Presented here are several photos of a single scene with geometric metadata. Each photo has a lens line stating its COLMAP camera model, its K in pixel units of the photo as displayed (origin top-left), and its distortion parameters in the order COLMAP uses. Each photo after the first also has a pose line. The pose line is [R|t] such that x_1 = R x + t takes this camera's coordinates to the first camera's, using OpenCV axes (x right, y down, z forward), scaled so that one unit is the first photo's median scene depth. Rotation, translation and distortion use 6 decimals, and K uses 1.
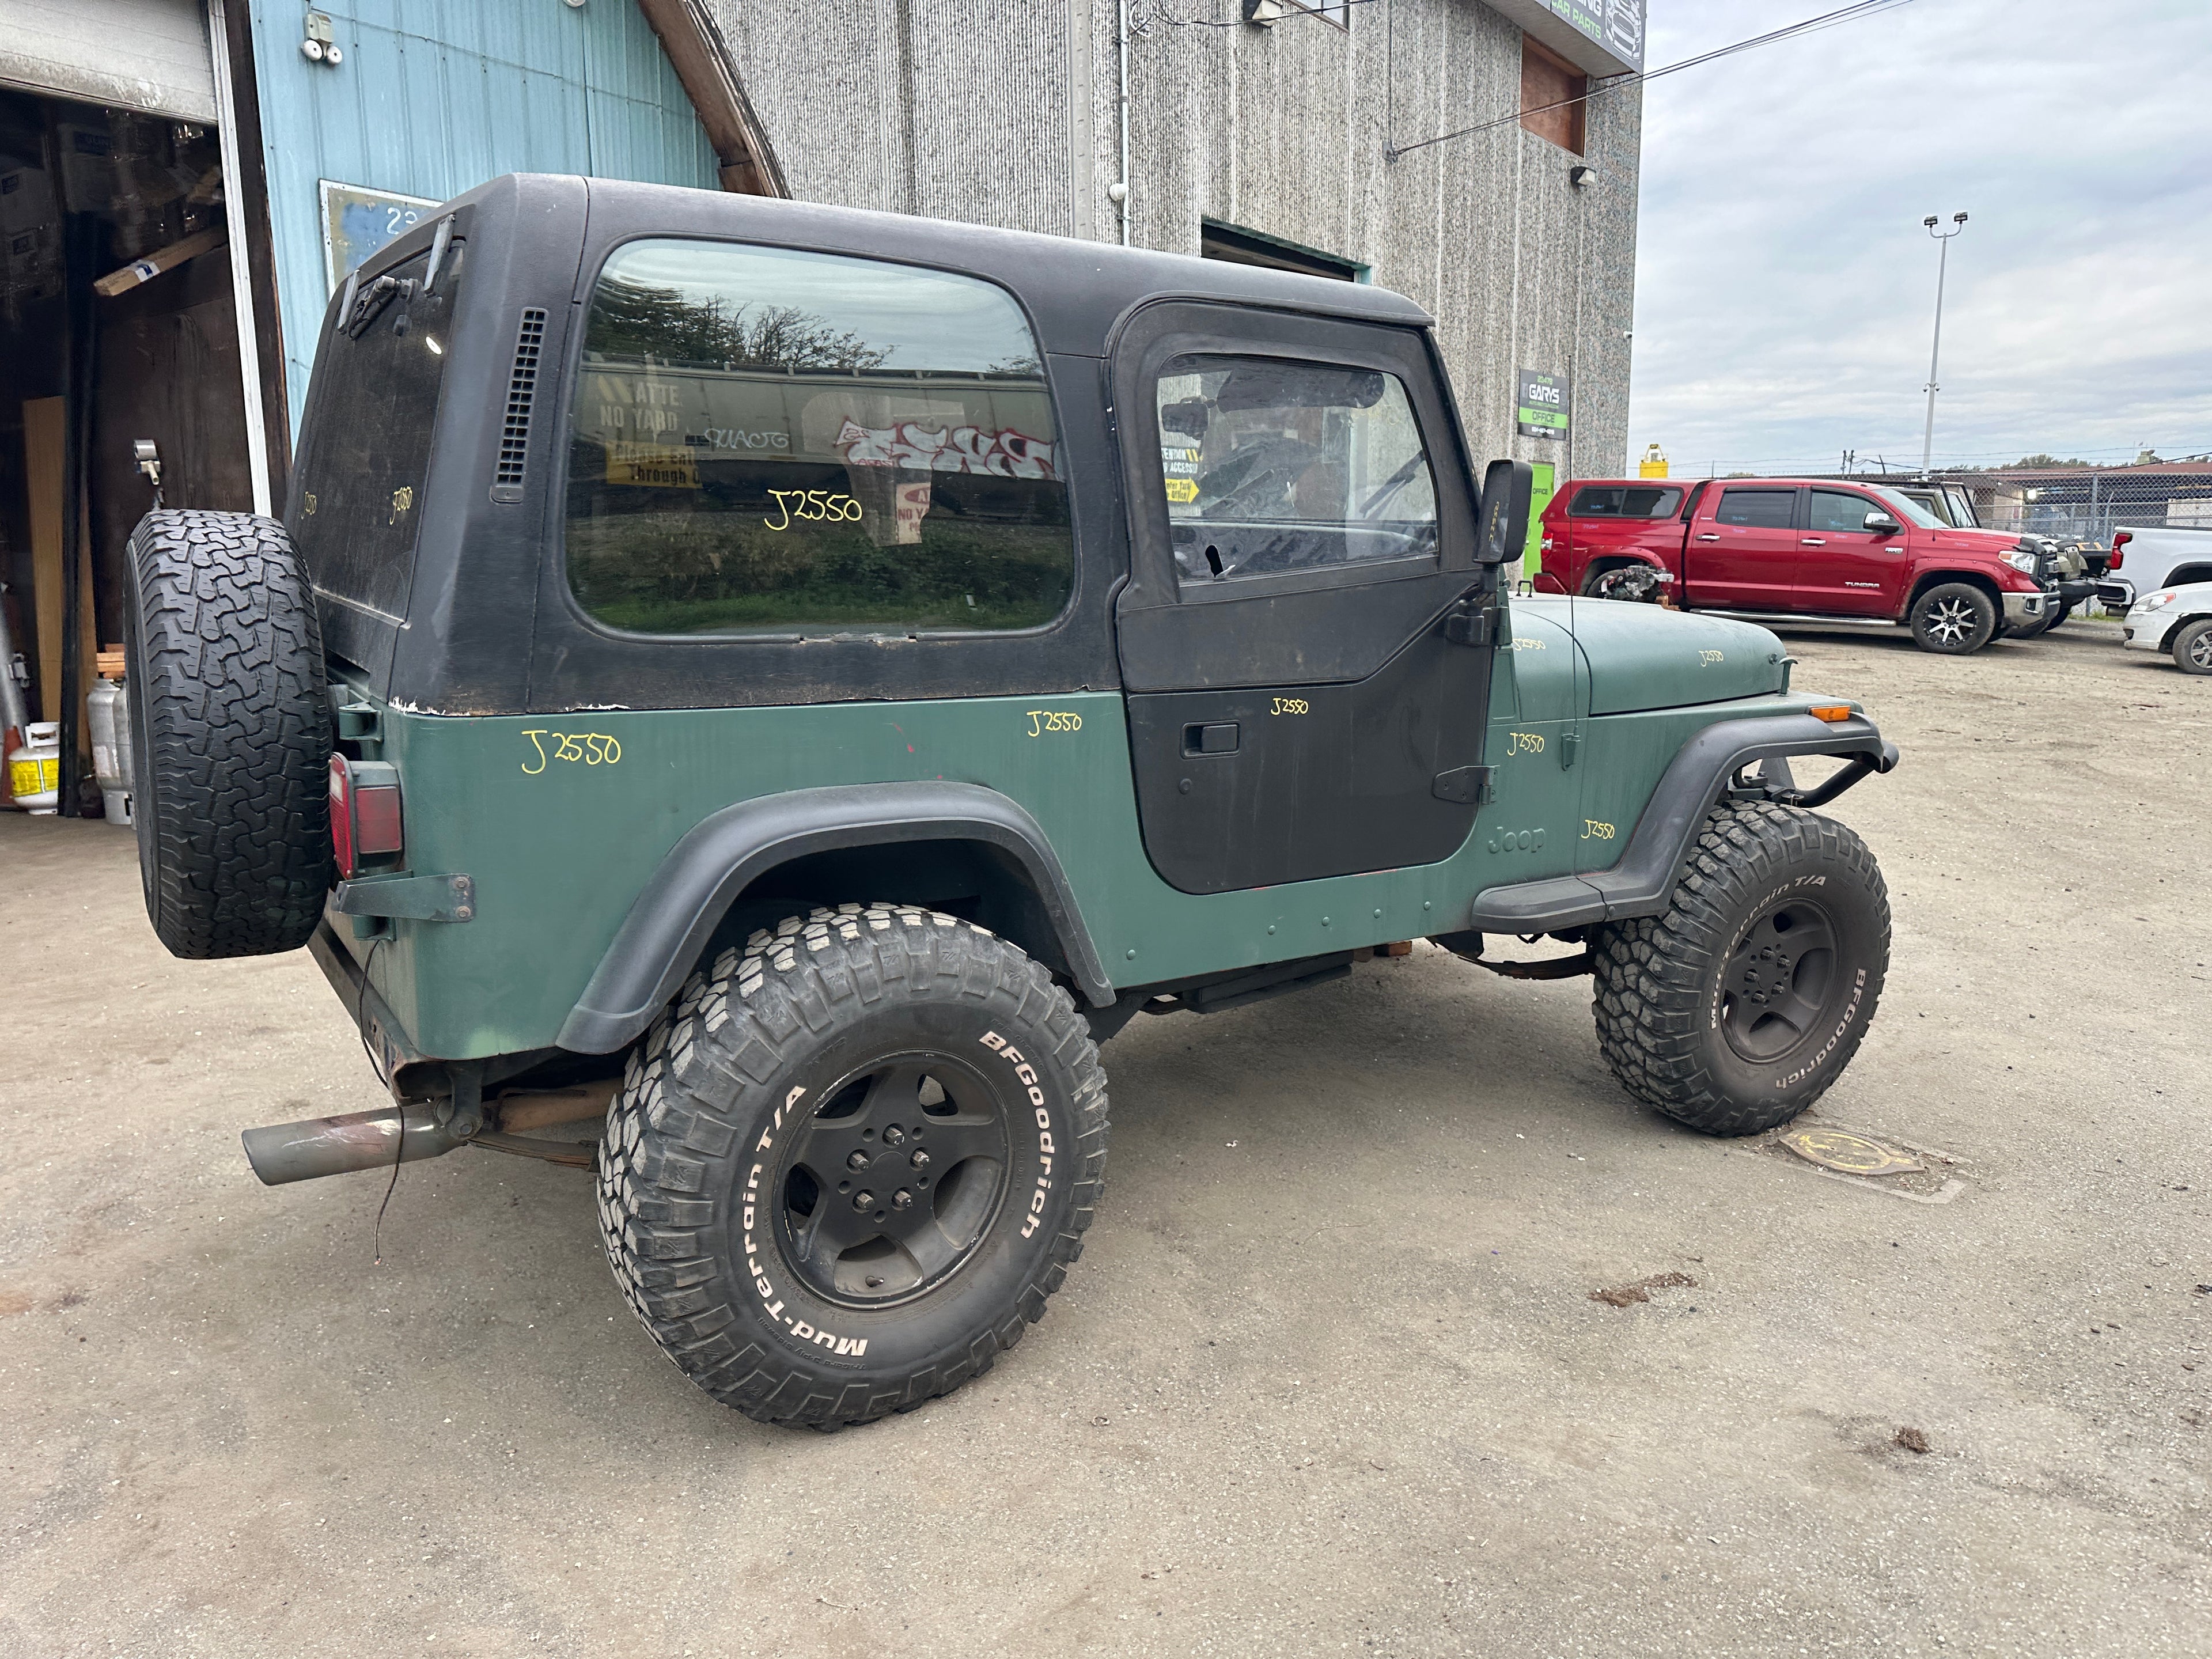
lens RADIAL K [[1557.5, 0, 1116.3], [0, 1557.5, 835.3], [0, 0, 1]] dist [0.023249, -0.026441]
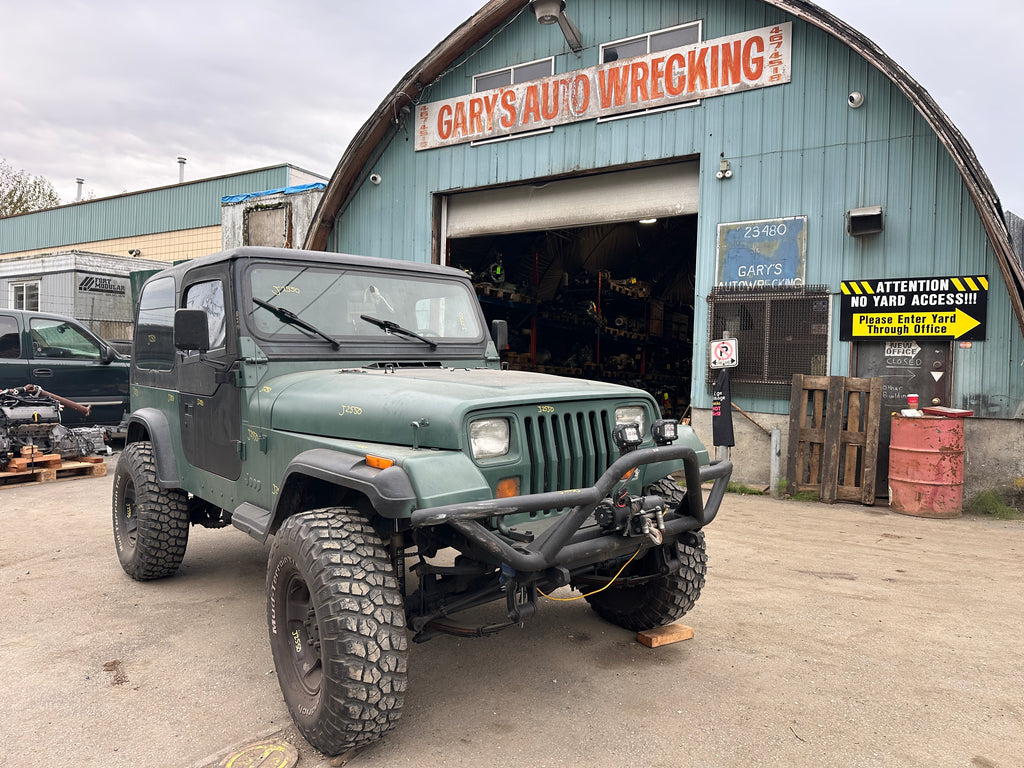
lens RADIAL K [[721.0, 0, 508.2], [0, 721.0, 382.9], [0, 0, 1]] dist [0.023249, -0.026441]
pose [[0.103887, 0.015241, -0.994472, 1.077835], [-0.198668, 0.980050, -0.005734, -0.162461], [0.974545, 0.198166, 0.104842, 1.039488]]
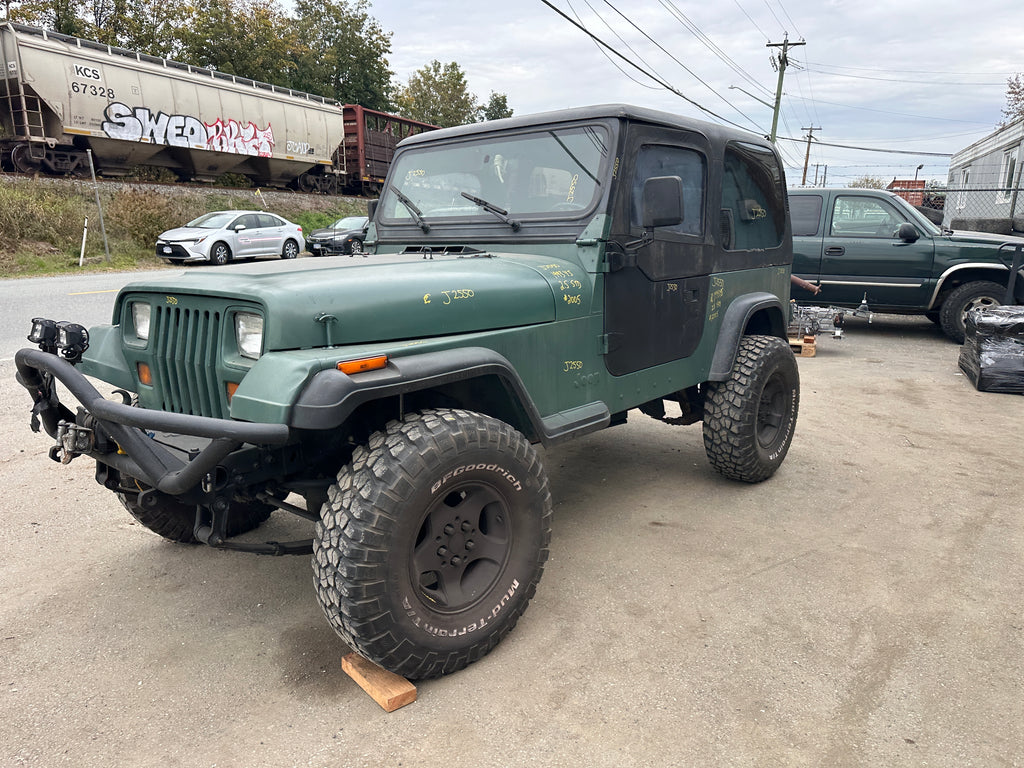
lens RADIAL K [[721.0, 0, 517.5], [0, 721.0, 386.2], [0, 0, 1]] dist [0.023249, -0.026441]
pose [[-0.967278, 0.037357, -0.250954, 0.259961], [-0.064553, 0.920317, 0.385810, -0.344544], [0.245370, 0.389386, -0.887791, 1.821403]]
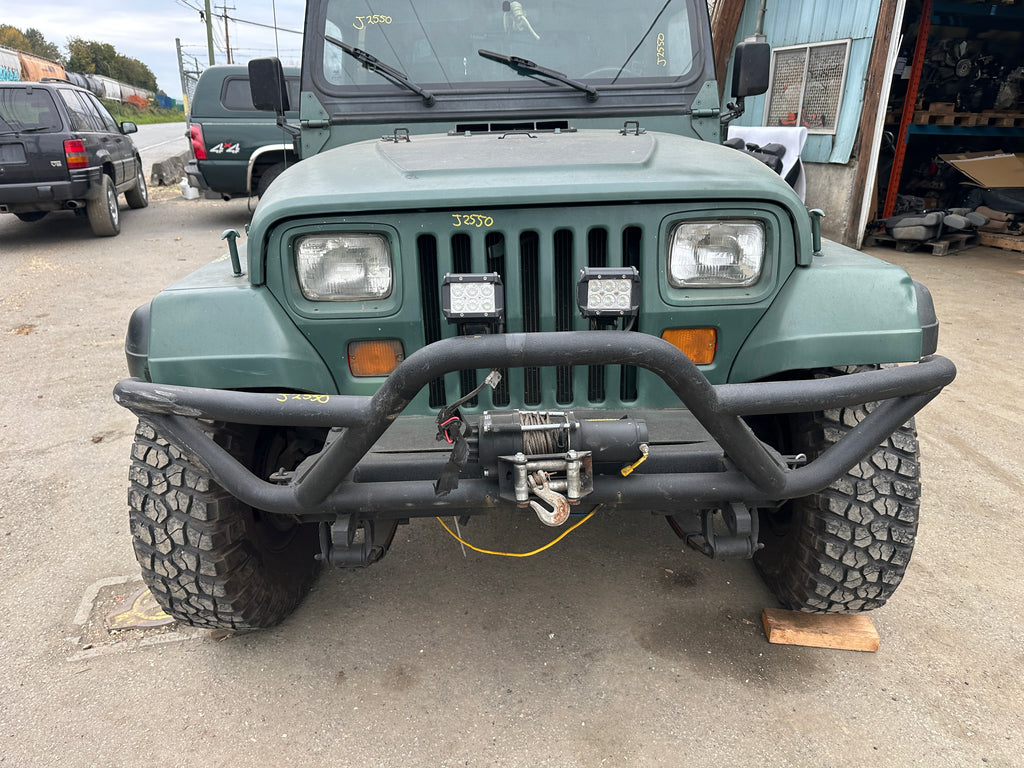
lens RADIAL K [[721.0, 0, 505.3], [0, 721.0, 393.5], [0, 0, 1]] dist [0.023249, -0.026441]
pose [[-0.556520, 0.287130, -0.779642, 0.693303], [-0.158165, 0.884610, 0.438689, -0.234277], [0.815640, 0.367452, -0.446890, 1.364956]]
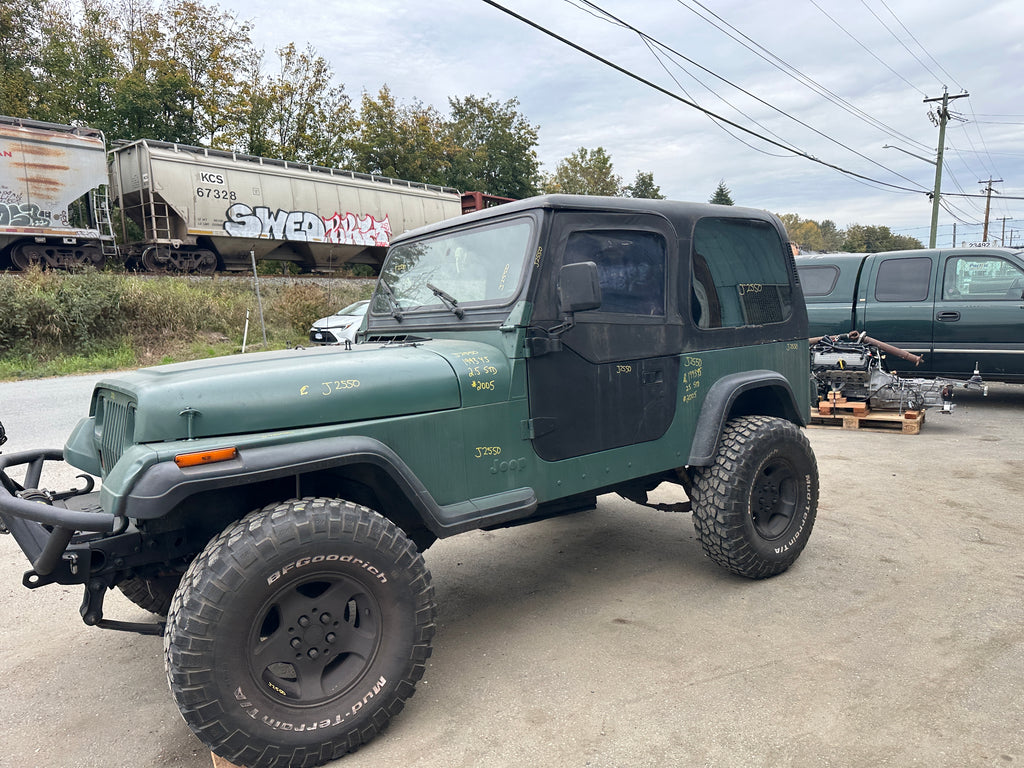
lens RADIAL K [[721.0, 0, 518.4], [0, 721.0, 381.1], [0, 0, 1]] dist [0.023249, -0.026441]
pose [[-0.998772, 0.028780, -0.040316, 0.019129], [0.015895, 0.957066, 0.289435, -0.362876], [0.046915, 0.288439, -0.956348, 1.850905]]
